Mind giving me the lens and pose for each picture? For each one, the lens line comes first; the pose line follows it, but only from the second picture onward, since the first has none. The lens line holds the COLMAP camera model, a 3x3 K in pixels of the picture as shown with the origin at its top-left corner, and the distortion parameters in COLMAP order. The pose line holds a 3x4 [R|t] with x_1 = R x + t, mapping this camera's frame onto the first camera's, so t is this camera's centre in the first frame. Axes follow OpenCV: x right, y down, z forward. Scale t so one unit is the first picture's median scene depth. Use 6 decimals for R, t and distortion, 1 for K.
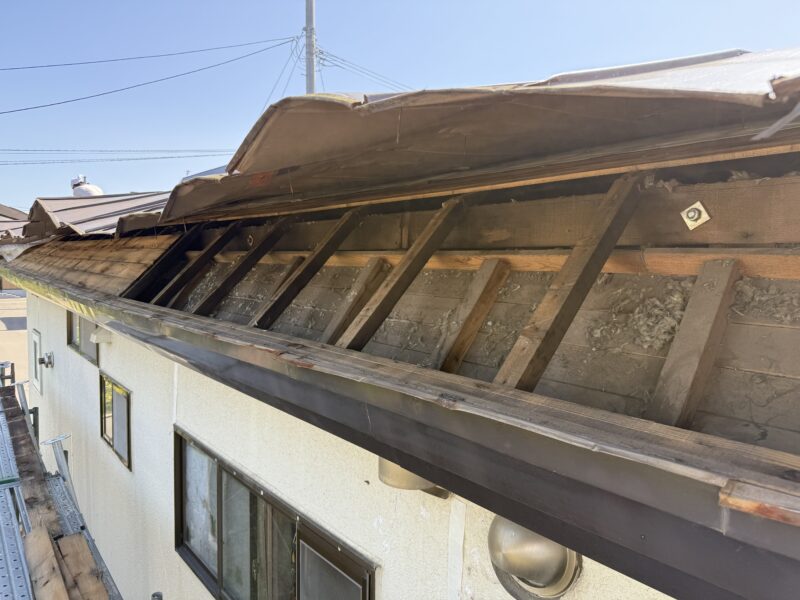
lens RADIAL K [[567.2, 0, 400.0], [0, 567.2, 300.0], [0, 0, 1]] dist [-0.029337, 0.002006]
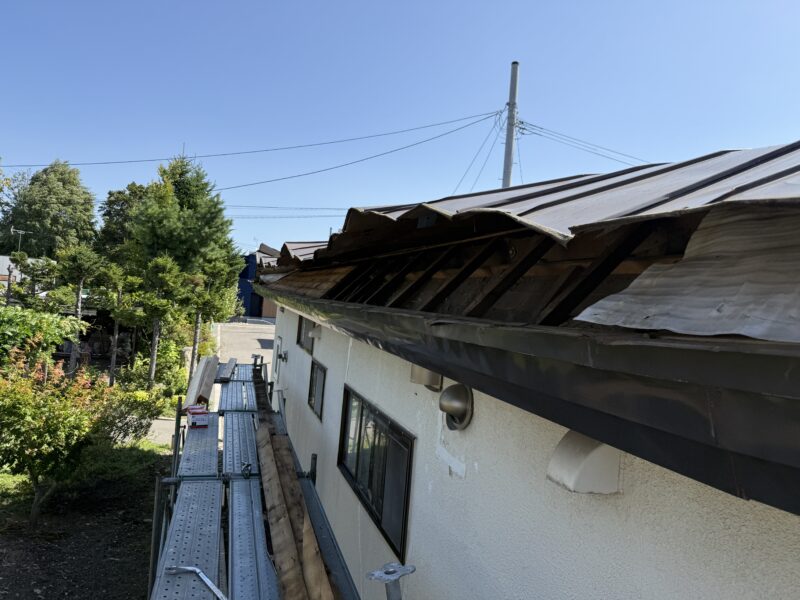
lens RADIAL K [[555.9, 0, 400.0], [0, 555.9, 300.0], [0, 0, 1]] dist [0.088016, 0.000274]
pose [[0.927563, 0.057841, -0.369164, 0.260966], [-0.091354, 0.993070, -0.073940, 0.072381], [0.362329, 0.102309, 0.926418, -0.360214]]
